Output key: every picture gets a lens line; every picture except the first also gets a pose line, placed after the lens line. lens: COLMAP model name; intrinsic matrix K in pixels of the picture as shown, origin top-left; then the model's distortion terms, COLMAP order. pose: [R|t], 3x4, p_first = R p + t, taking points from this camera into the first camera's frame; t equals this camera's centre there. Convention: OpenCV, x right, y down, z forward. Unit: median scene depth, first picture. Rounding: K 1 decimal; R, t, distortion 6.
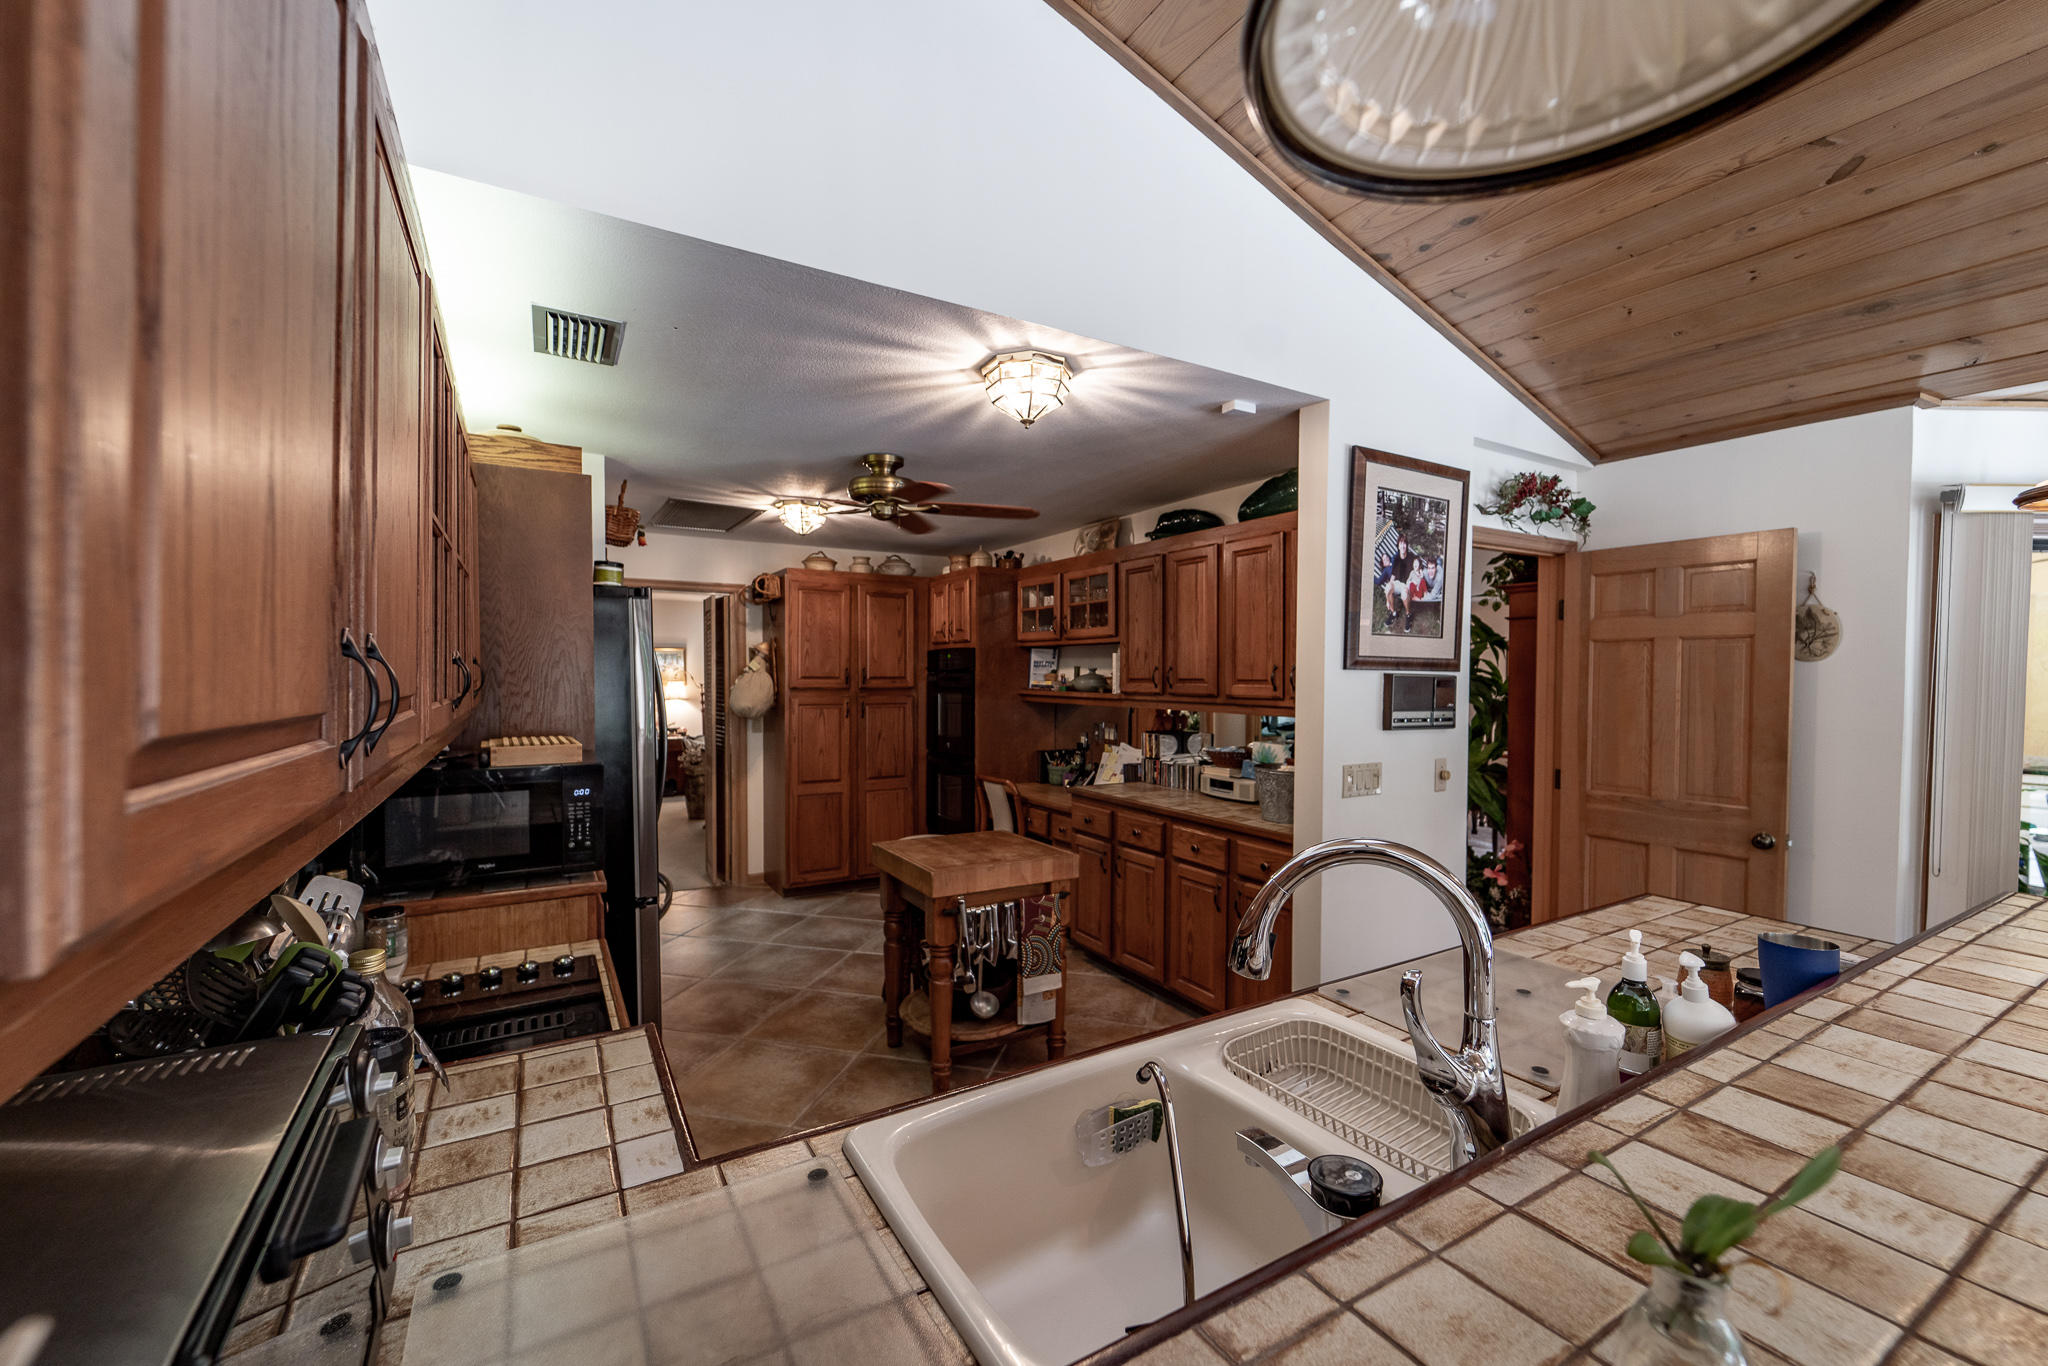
lens RADIAL K [[822.3, 0, 1016.5], [0, 822.3, 685.3], [0, 0, 1]] dist [0.005298, -0.000034]
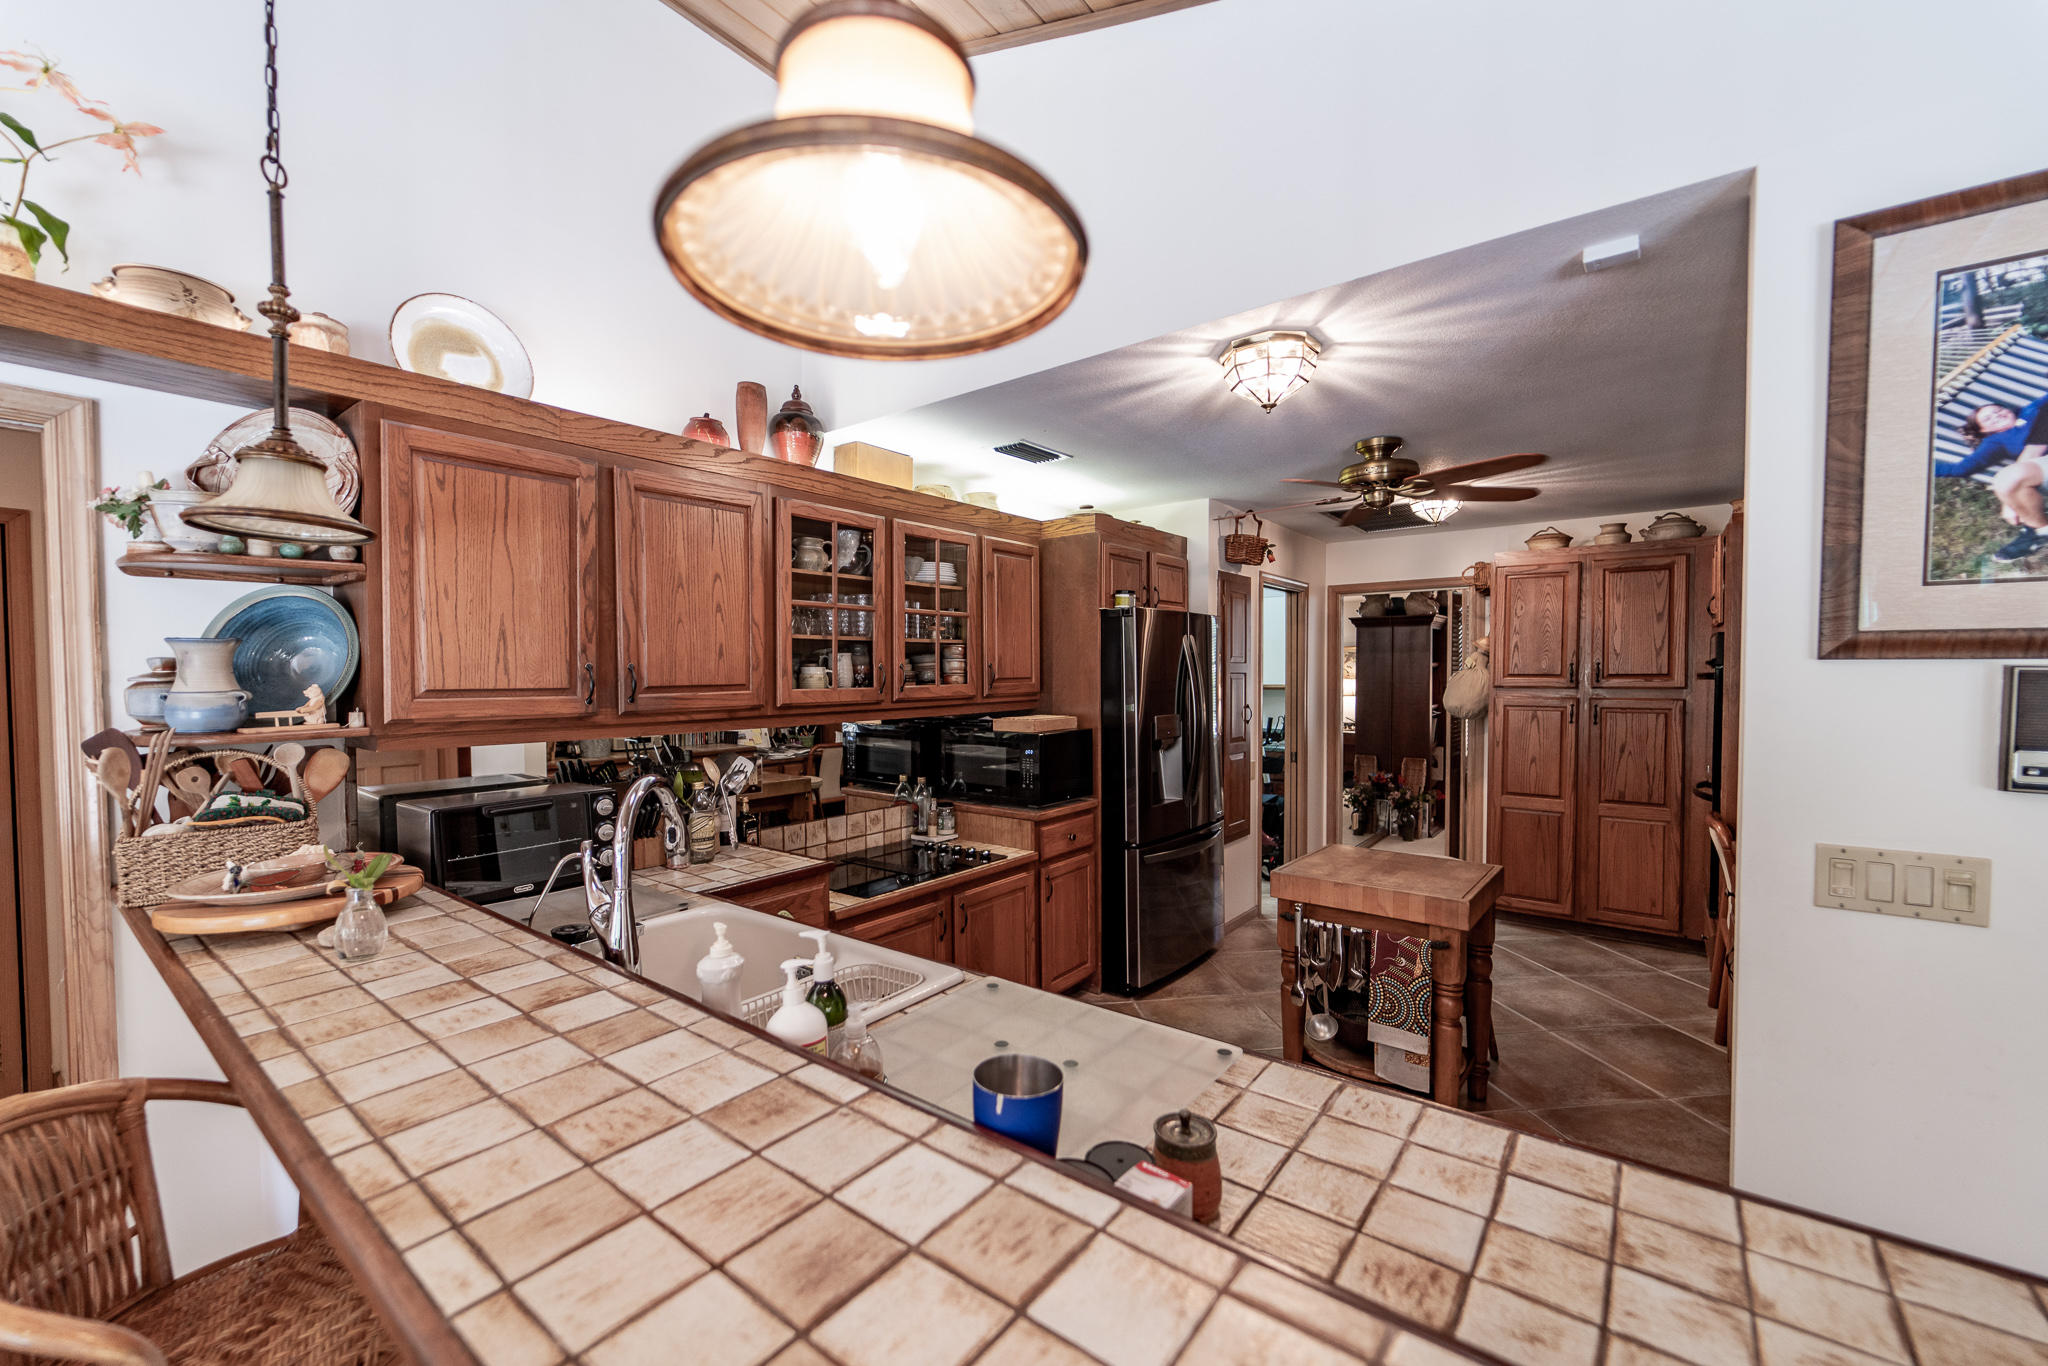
lens RADIAL K [[822.3, 0, 1019.9], [0, 822.3, 684.1], [0, 0, 1]] dist [0.005298, -0.000034]
pose [[0.365220, 0.009236, -0.930876, 0.692456], [-0.006668, 0.999951, 0.007305, -0.004395], [0.930898, 0.003539, 0.365263, 0.336989]]
